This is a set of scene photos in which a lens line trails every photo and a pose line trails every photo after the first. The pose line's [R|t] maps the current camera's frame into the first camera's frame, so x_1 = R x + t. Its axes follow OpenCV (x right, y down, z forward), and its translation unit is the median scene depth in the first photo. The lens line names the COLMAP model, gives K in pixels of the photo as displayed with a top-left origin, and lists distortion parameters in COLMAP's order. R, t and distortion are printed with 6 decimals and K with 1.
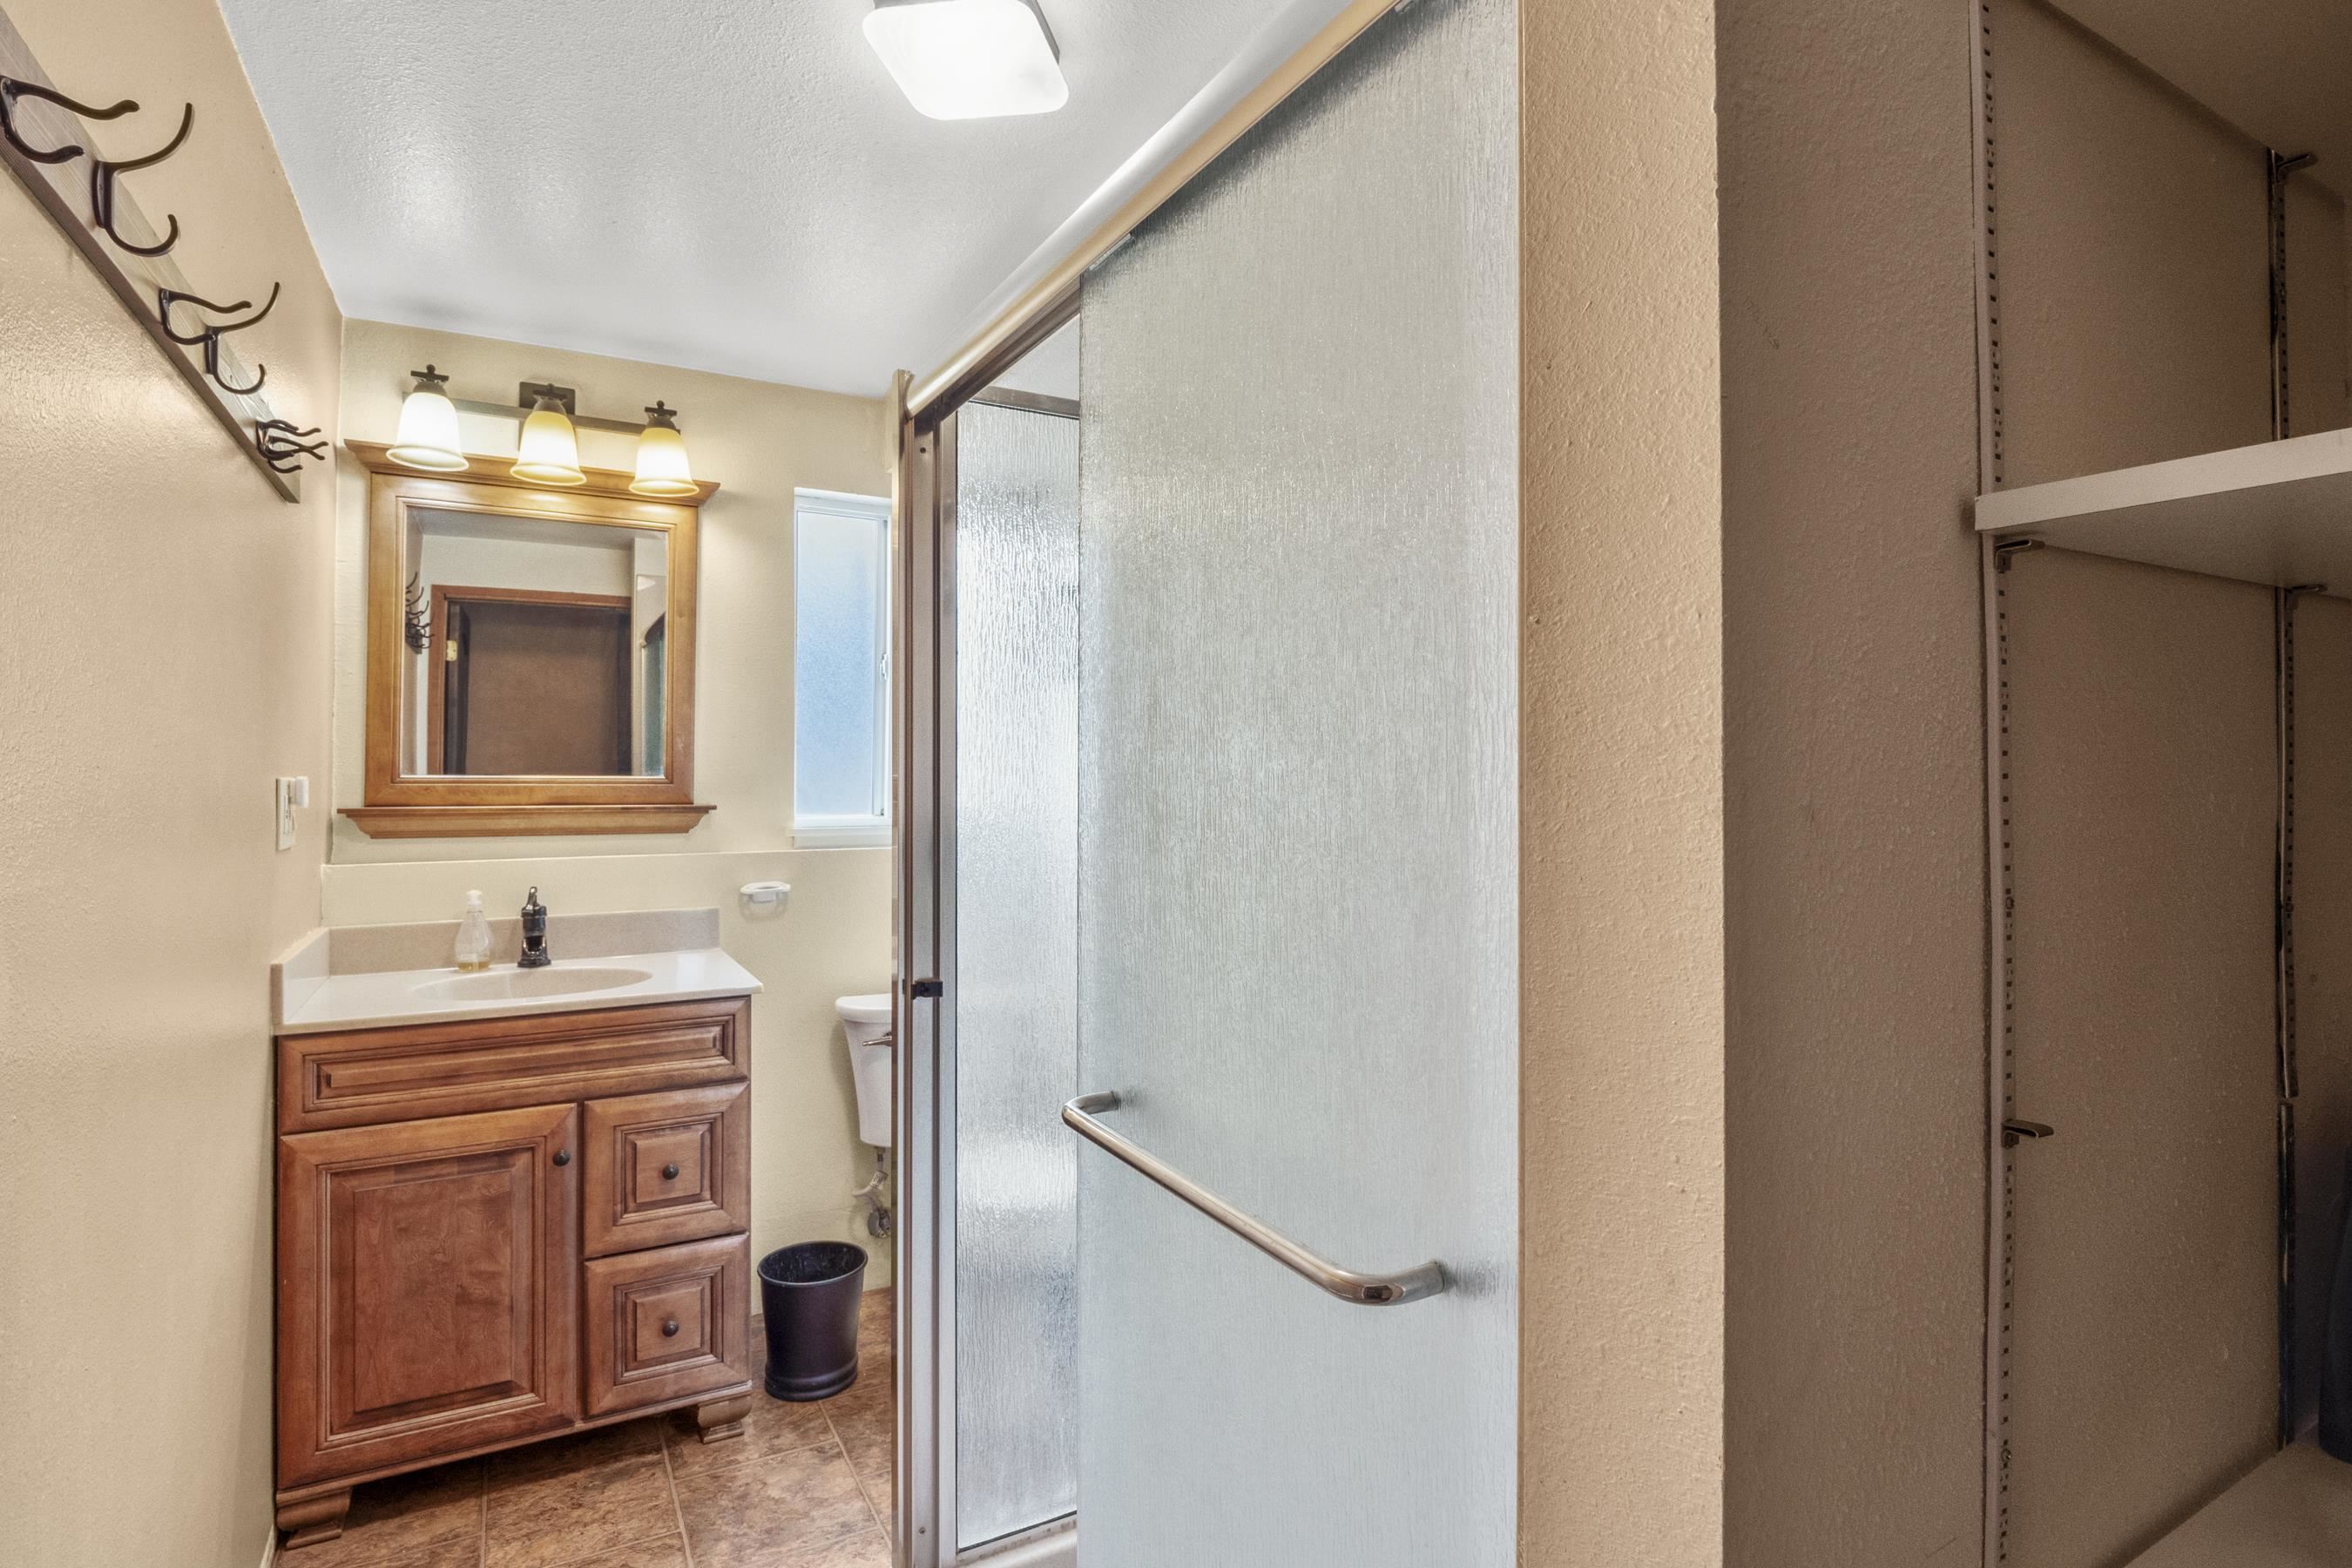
lens RADIAL K [[1168.4, 0, 1176.0], [0, 1168.4, 753.5], [0, 0, 1]] dist [-0.011207, -0.009224]
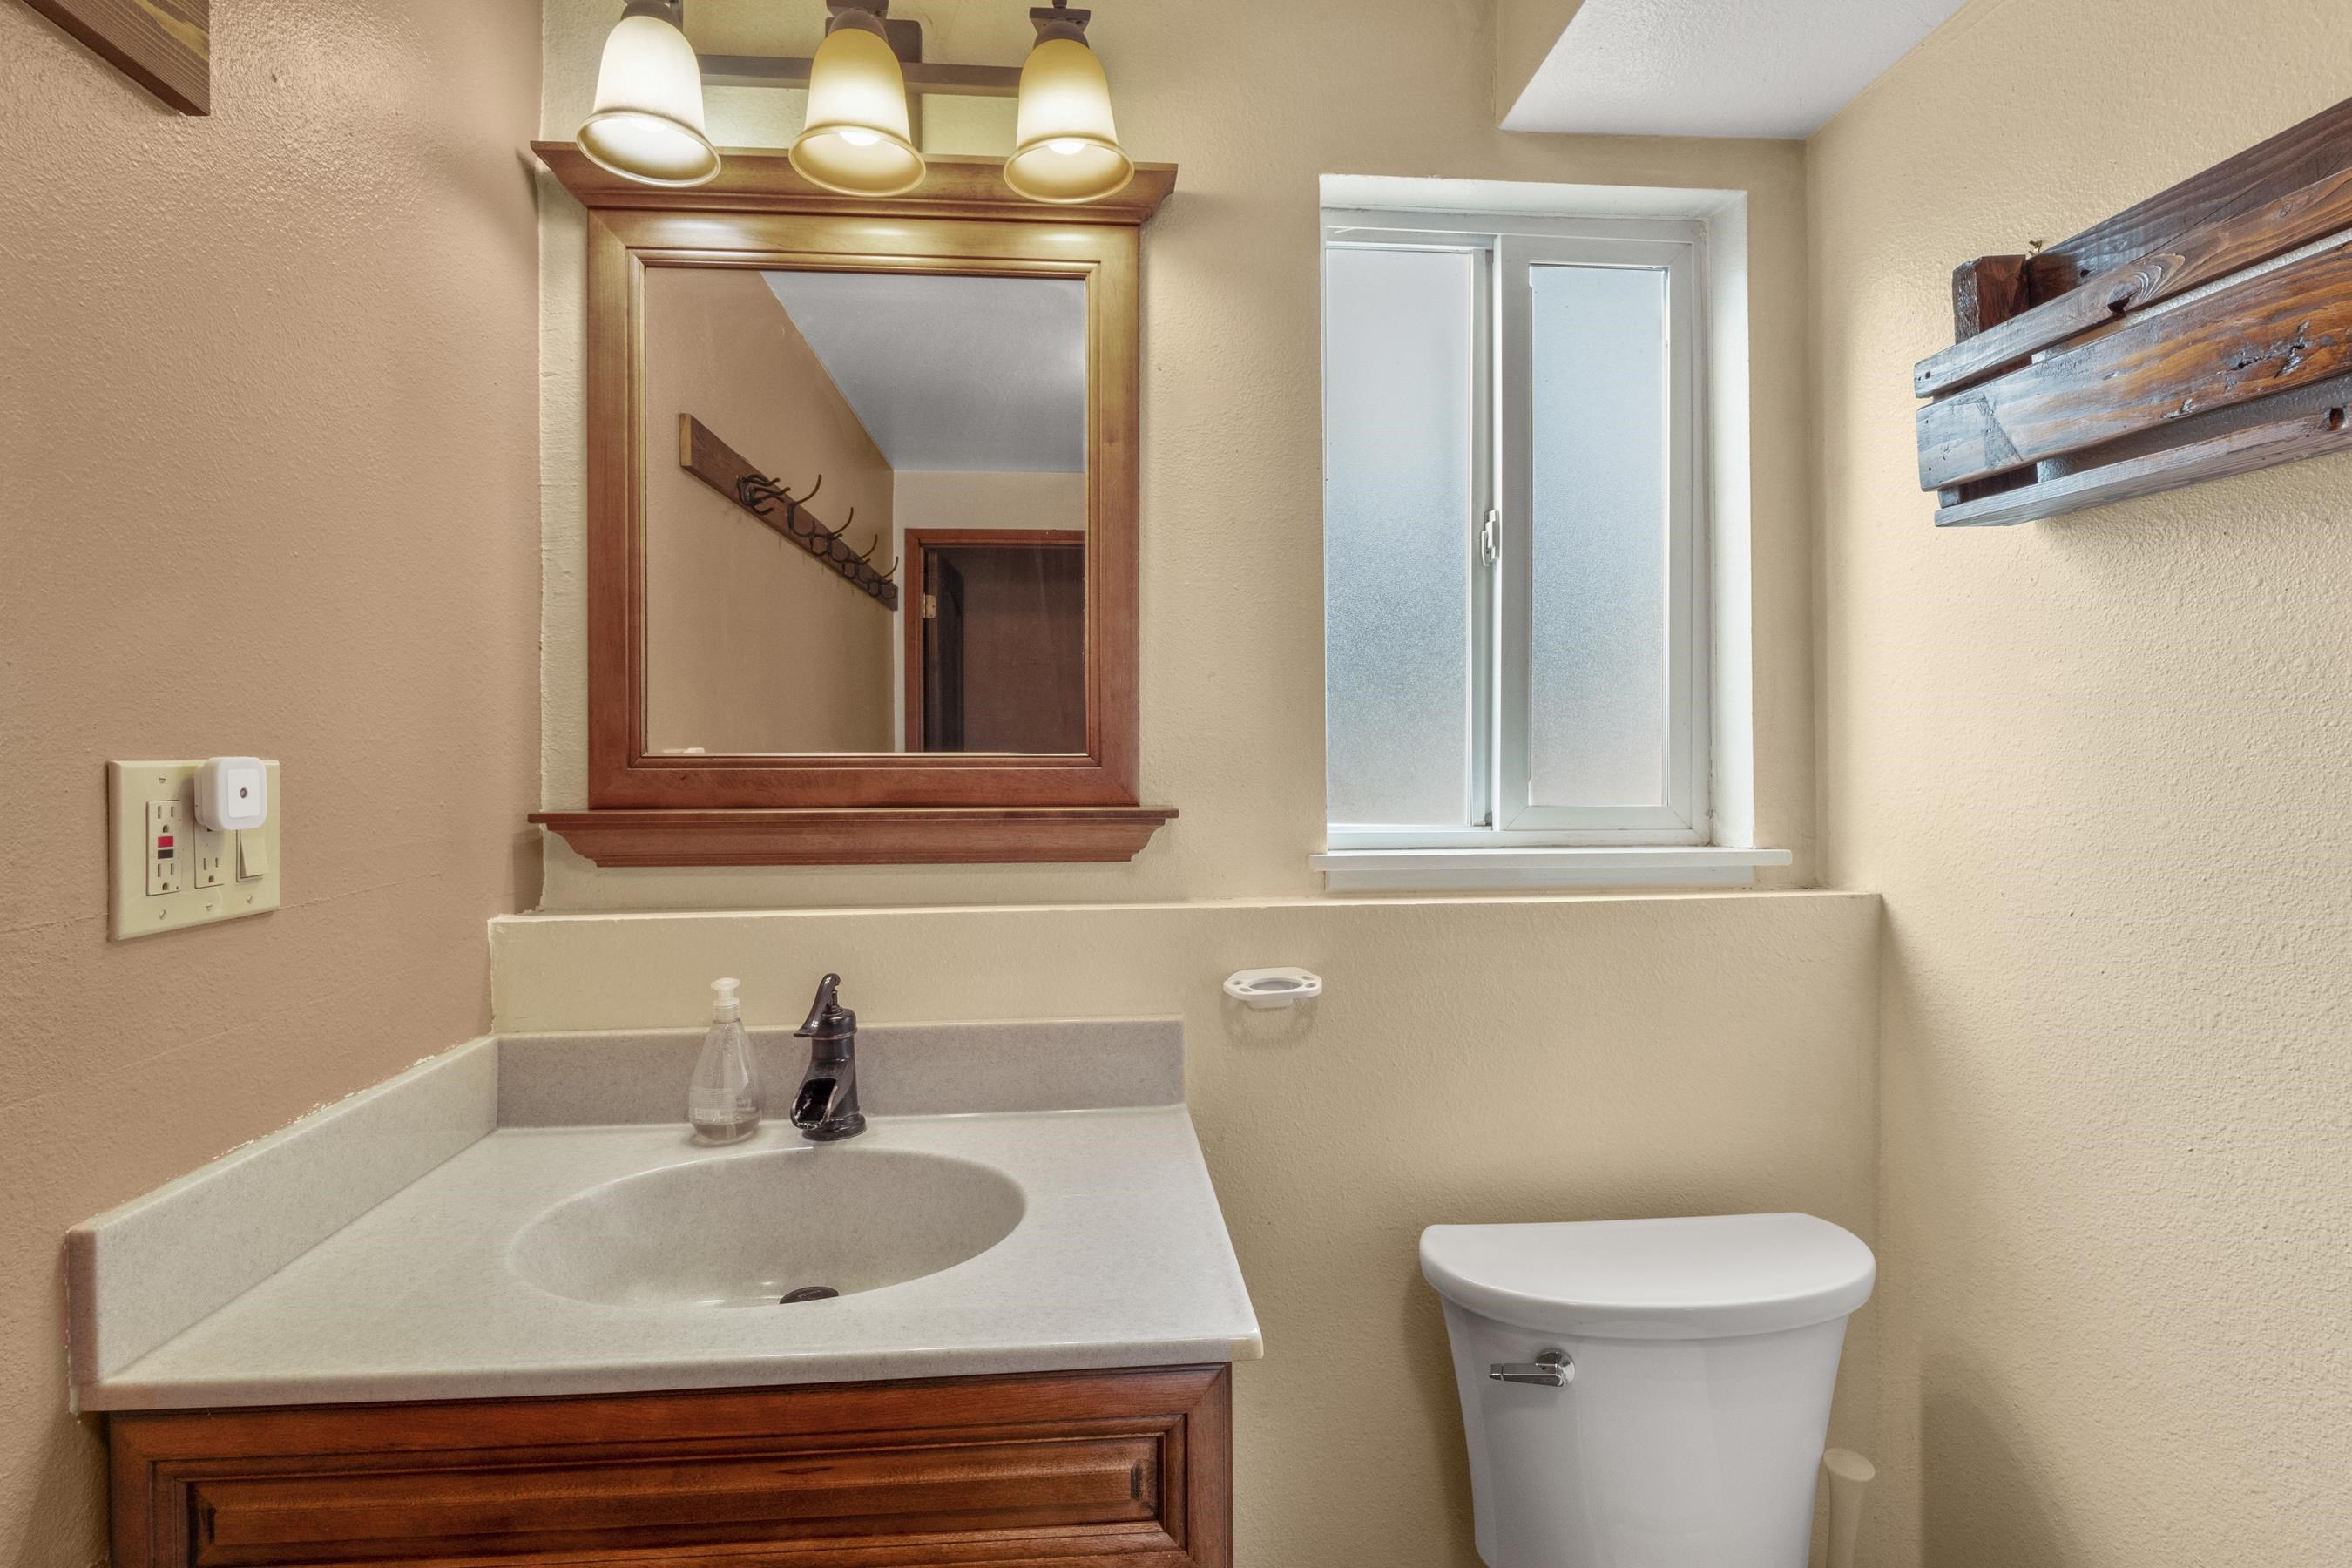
lens RADIAL K [[1168.4, 0, 1176.0], [0, 1168.4, 753.5], [0, 0, 1]] dist [-0.011207, -0.009224]
pose [[0.908536, -0.004412, -0.417783, -0.200071], [0.013673, 0.999723, 0.019176, 0.011719], [0.417583, -0.023134, 0.908344, 0.586436]]
